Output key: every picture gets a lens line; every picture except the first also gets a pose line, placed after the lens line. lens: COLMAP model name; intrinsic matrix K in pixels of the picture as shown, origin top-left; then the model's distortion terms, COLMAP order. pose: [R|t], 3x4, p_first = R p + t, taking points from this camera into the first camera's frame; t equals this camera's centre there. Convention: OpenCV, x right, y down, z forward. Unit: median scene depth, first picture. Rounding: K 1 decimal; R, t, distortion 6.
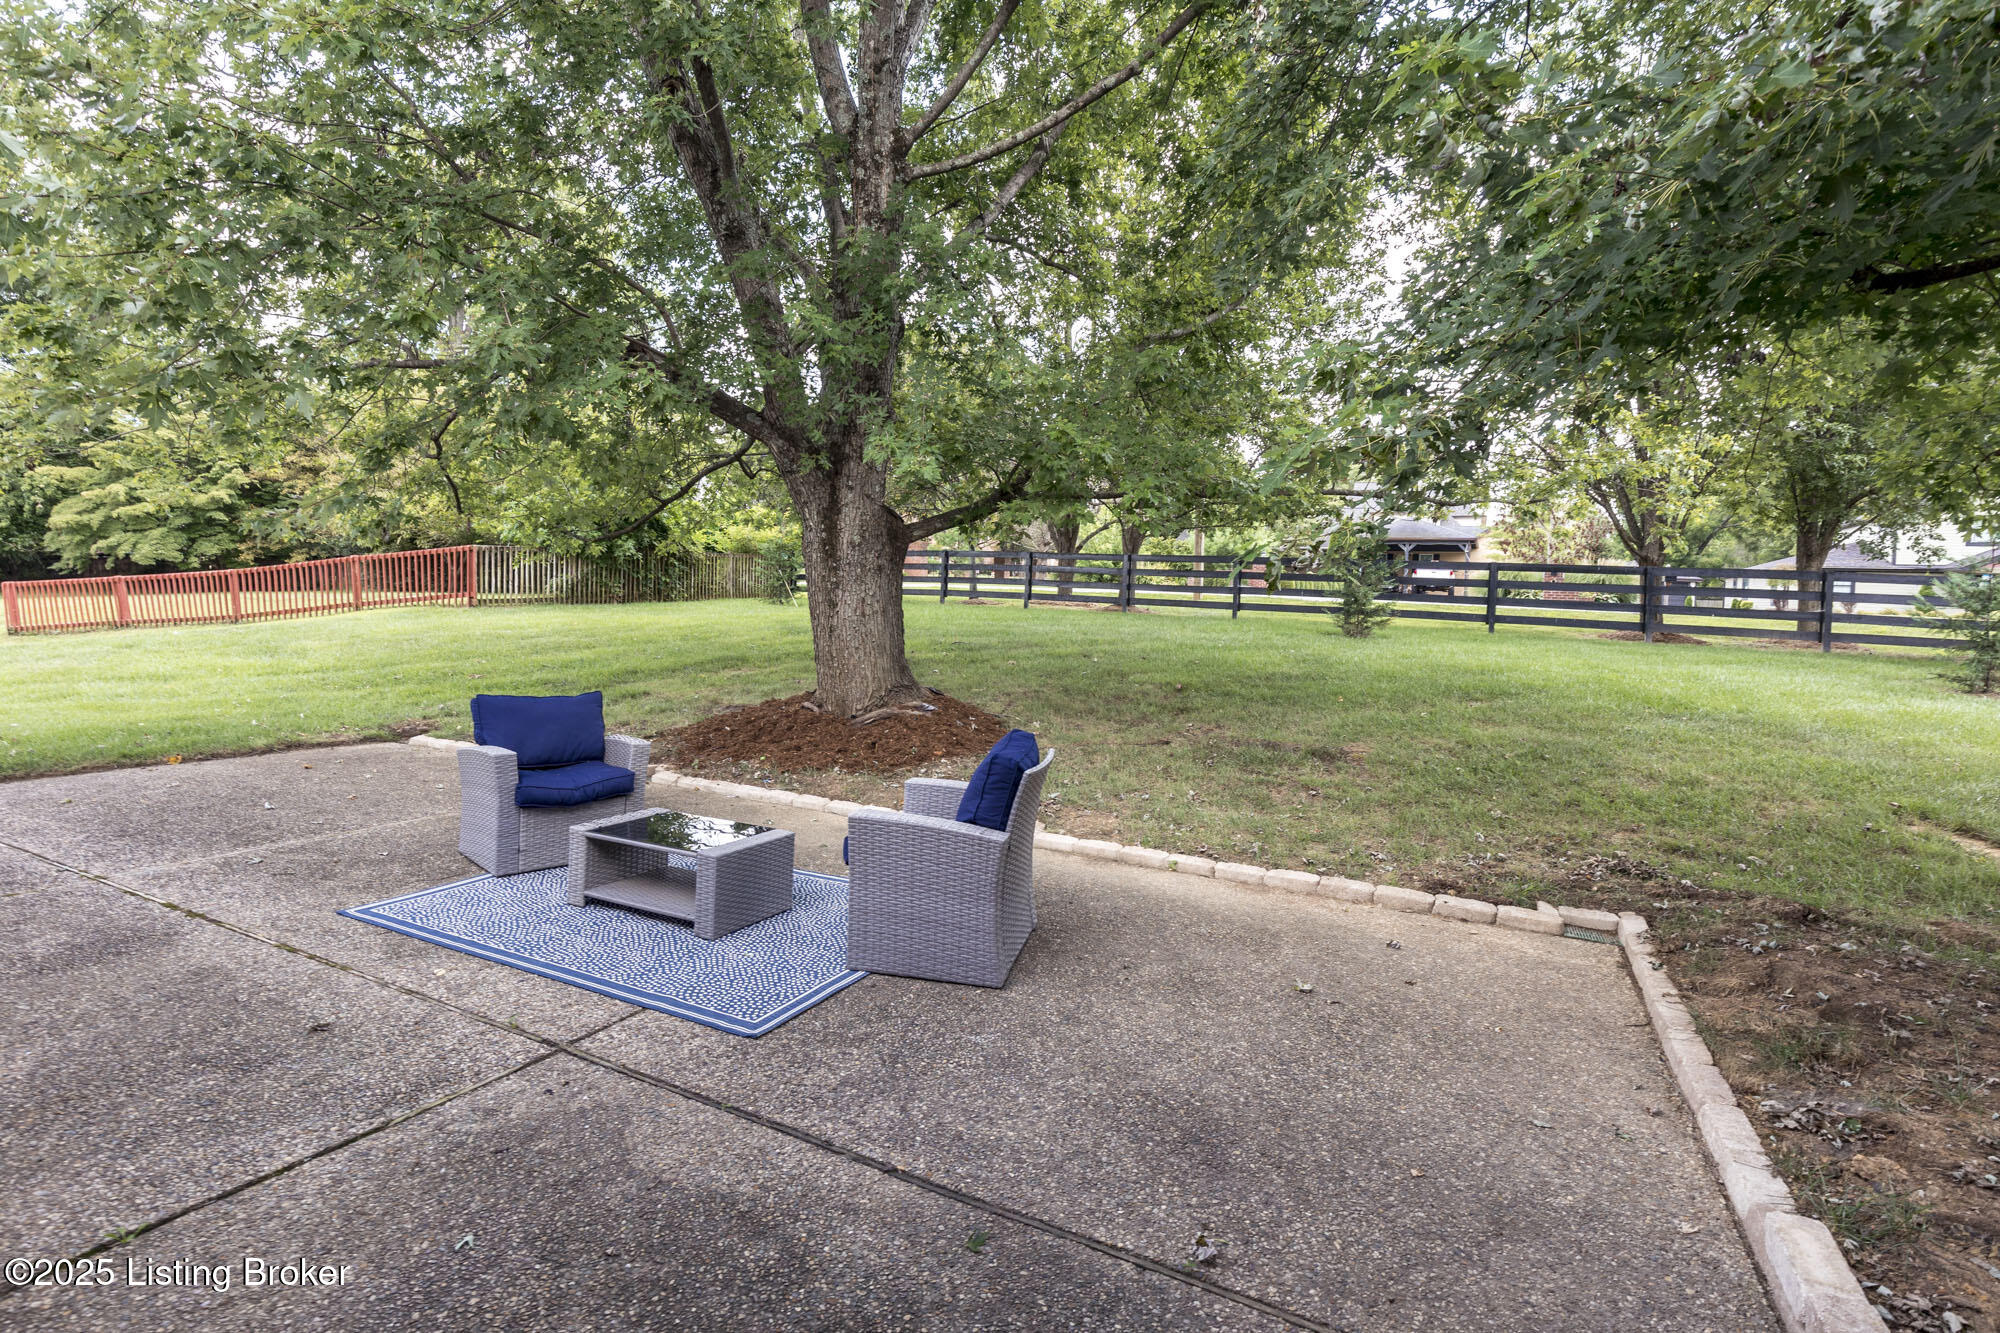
lens RADIAL K [[955.7, 0, 938.7], [0, 955.7, 545.7], [0, 0, 1]] dist [0.003707, 0.000058]
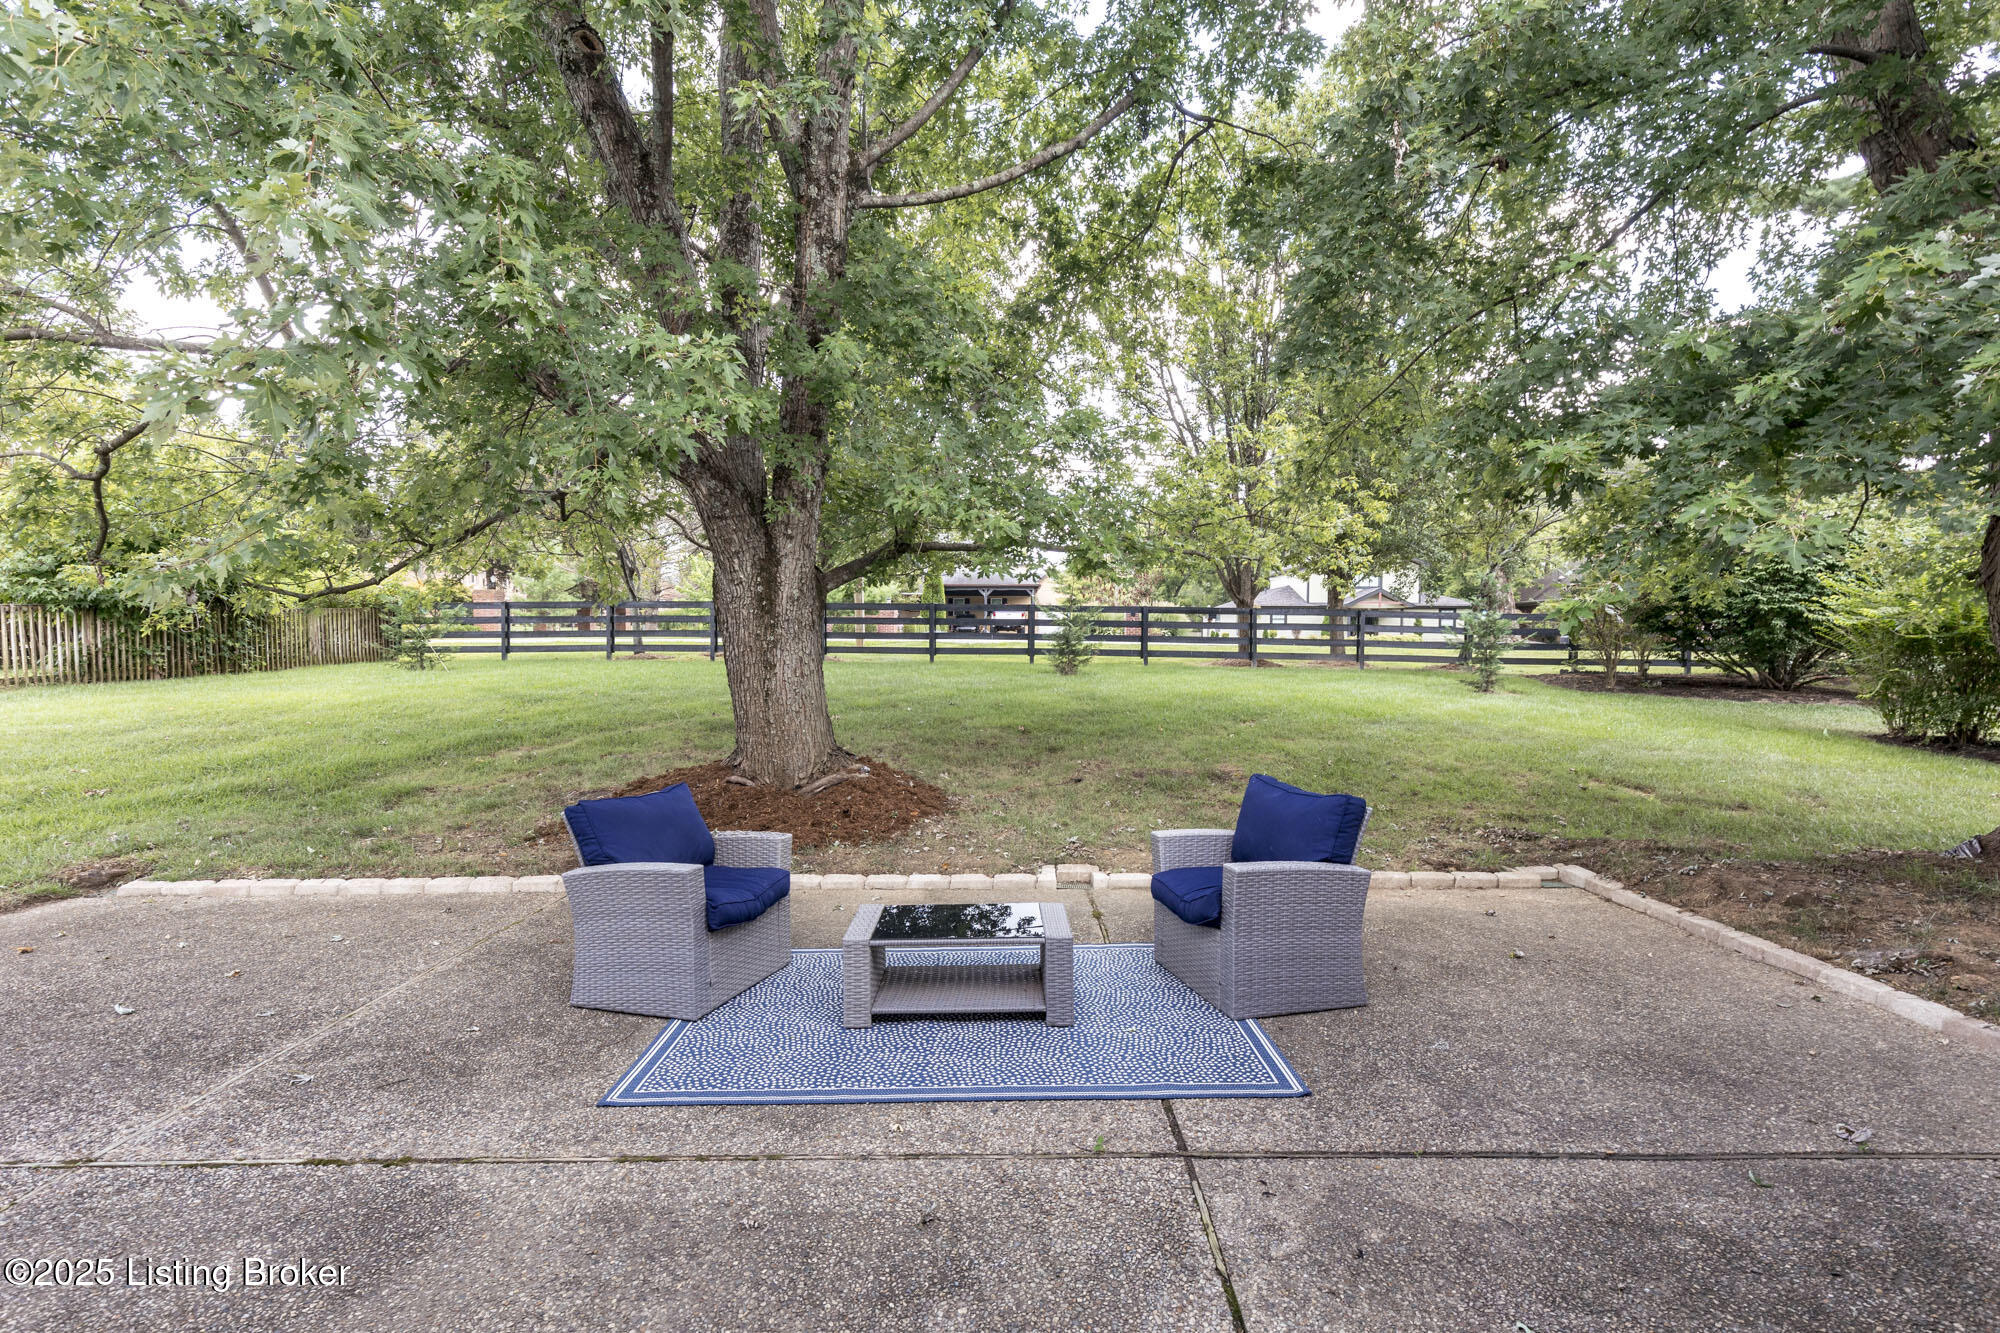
lens RADIAL K [[962.9, 0, 976.7], [0, 962.9, 616.8], [0, 0, 1]] dist [0.008982, -0.001031]
pose [[0.880147, -0.020299, 0.474267, -0.712684], [0.008054, 0.999580, 0.027836, -0.016880], [-0.474633, -0.020680, 0.879941, 0.201811]]
